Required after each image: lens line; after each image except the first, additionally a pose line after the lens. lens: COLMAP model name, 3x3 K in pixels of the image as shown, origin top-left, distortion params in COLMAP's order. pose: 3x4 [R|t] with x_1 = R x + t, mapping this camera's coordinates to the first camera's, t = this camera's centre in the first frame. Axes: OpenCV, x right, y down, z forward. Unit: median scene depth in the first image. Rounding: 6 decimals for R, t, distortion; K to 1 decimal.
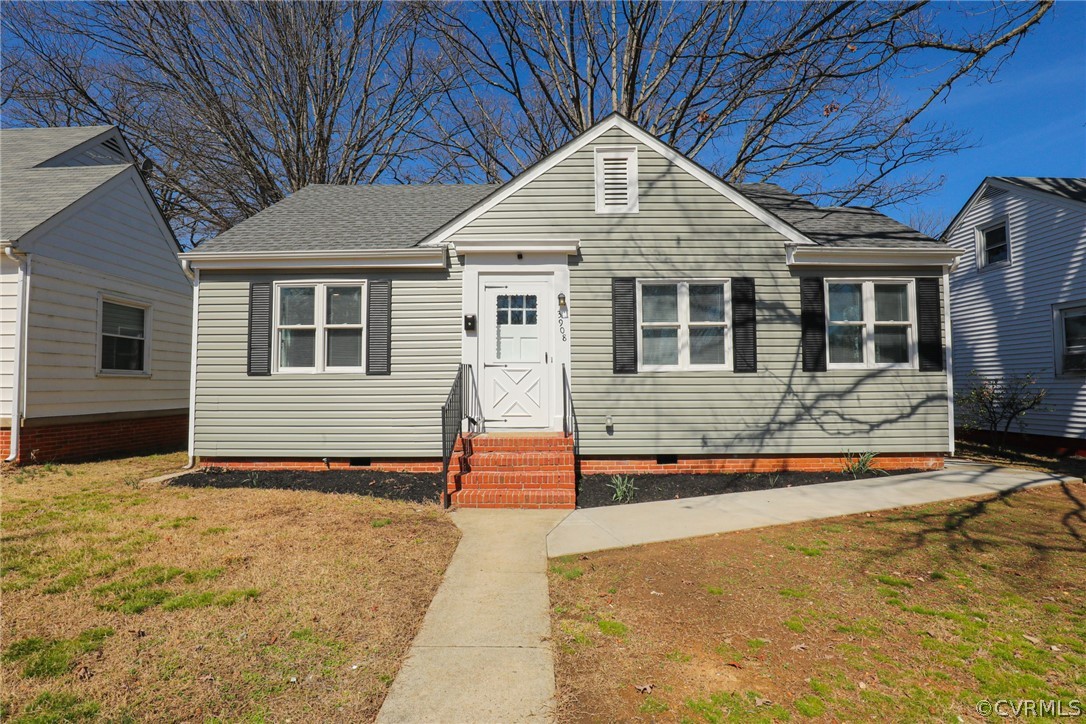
lens RADIAL K [[504.3, 0, 540.0], [0, 504.3, 365.0], [0, 0, 1]] dist [-0.037284, 0.006789]
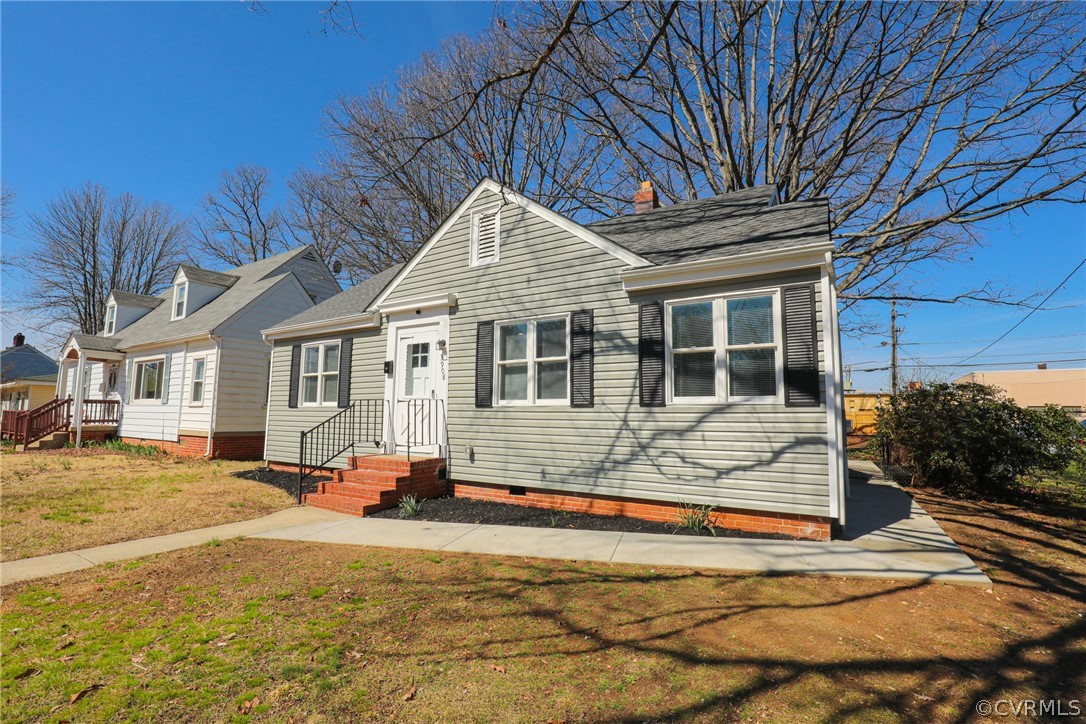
lens RADIAL K [[504.3, 0, 540.9], [0, 504.3, 362.2], [0, 0, 1]] dist [-0.037284, 0.006789]
pose [[0.842827, -0.045046, -0.536297, 0.863589], [0.008905, 0.997522, -0.069791, -0.004786], [0.538112, 0.054046, 0.841139, 0.133477]]
